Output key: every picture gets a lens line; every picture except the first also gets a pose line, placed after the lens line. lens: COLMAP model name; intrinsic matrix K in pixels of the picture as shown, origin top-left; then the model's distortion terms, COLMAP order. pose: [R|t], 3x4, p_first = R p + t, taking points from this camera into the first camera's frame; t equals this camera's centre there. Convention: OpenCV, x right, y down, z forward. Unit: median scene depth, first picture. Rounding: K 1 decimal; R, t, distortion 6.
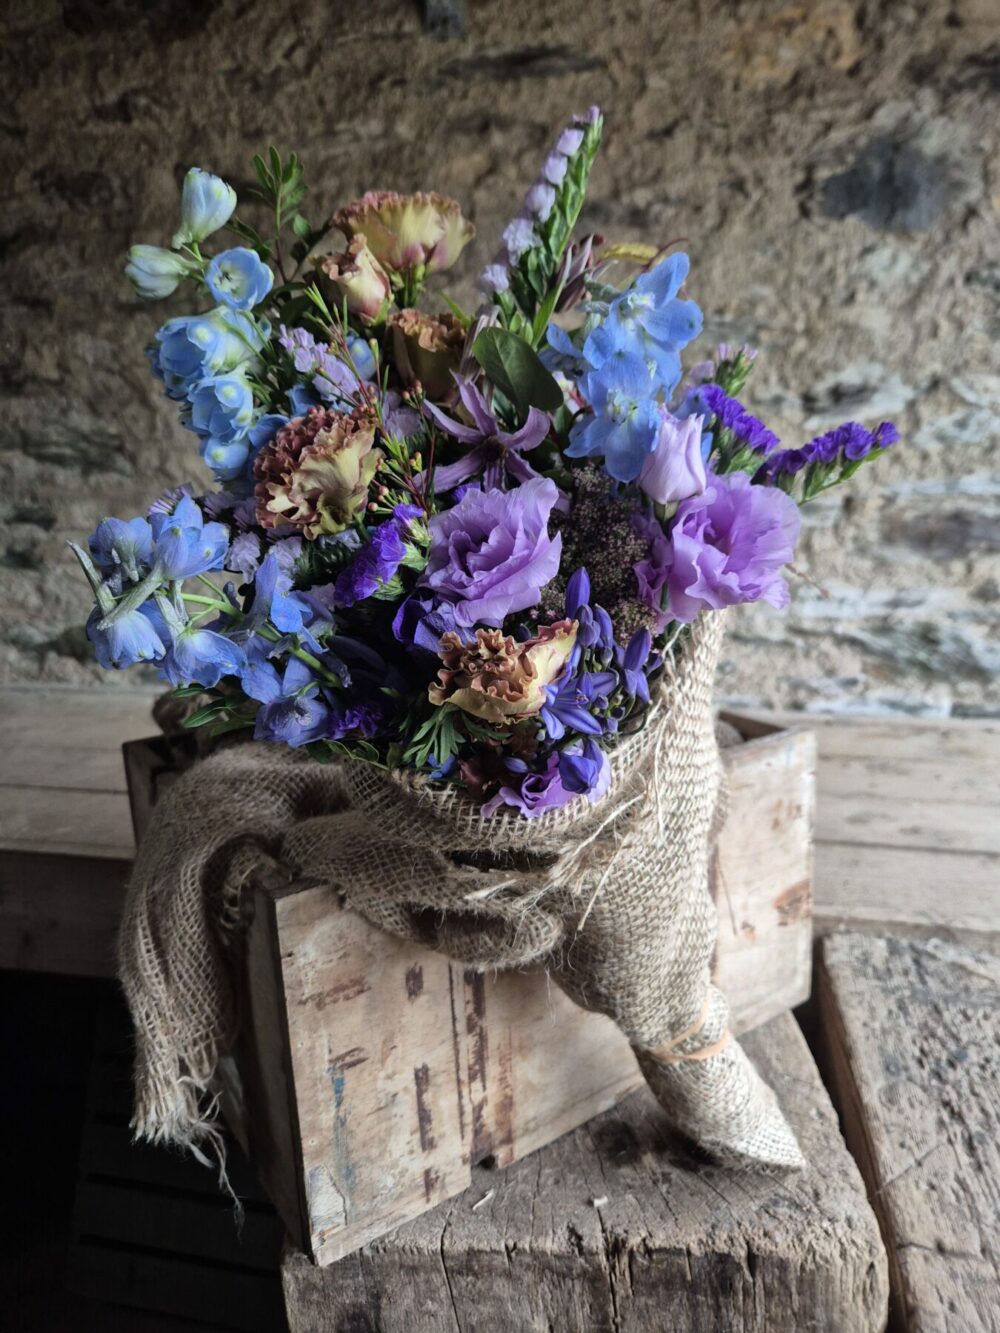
lens RADIAL K [[886.1, 0, 500.0], [0, 886.1, 666.5], [0, 0, 1]] dist [0.018376, -0.035850]
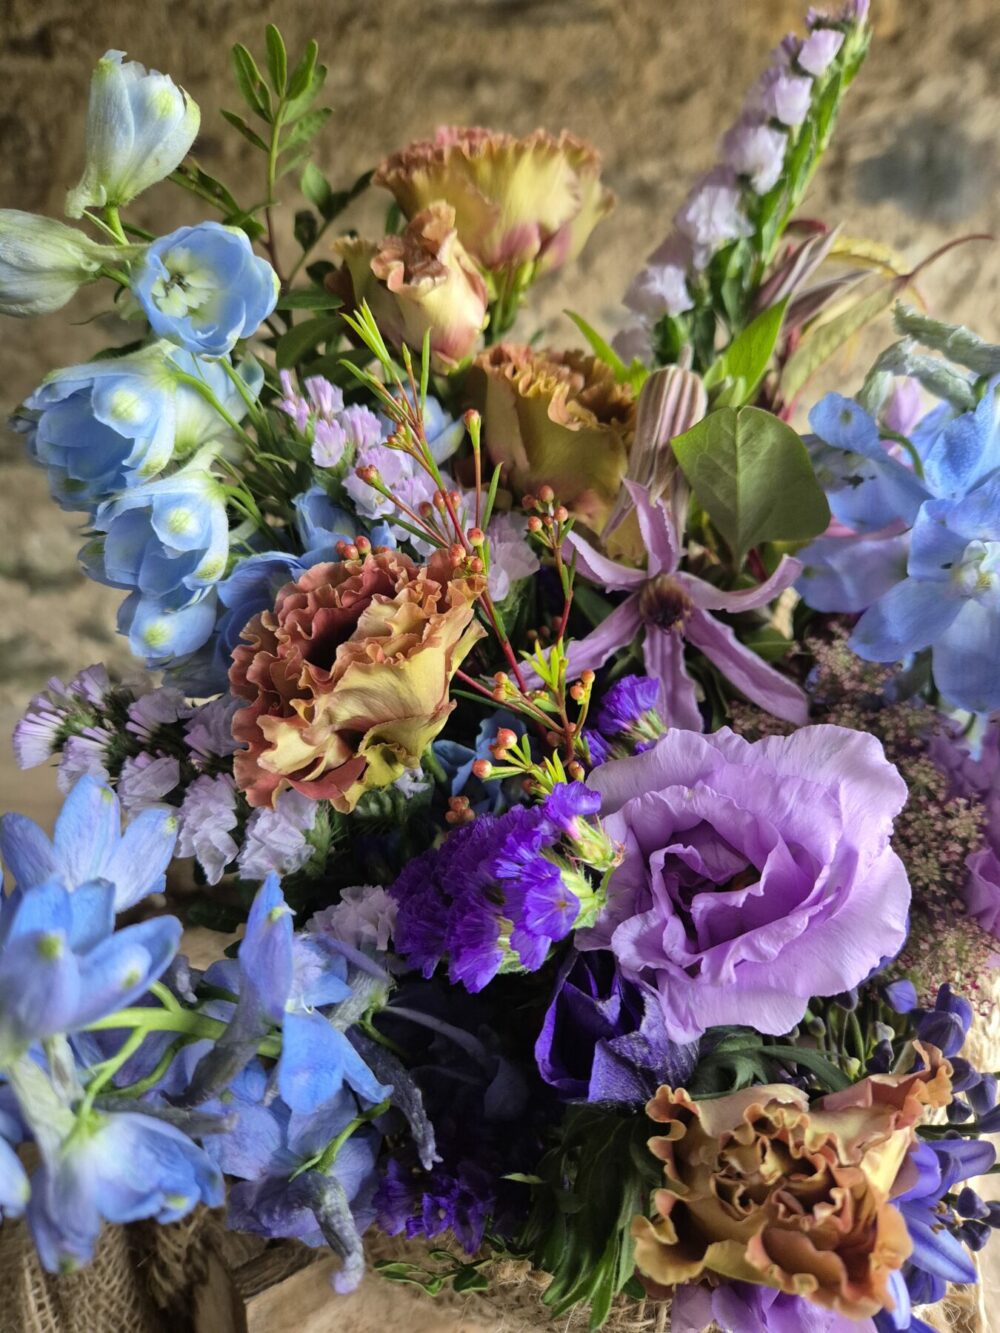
lens RADIAL K [[915.0, 0, 497.9], [0, 915.0, 661.5], [0, 0, 1]] dist [-0.000400, -0.025969]
pose [[0.998210, 0.011918, 0.058598, -0.151603], [-0.012500, 0.999876, 0.009569, -0.224220], [-0.058477, -0.010284, 0.998236, 0.463386]]
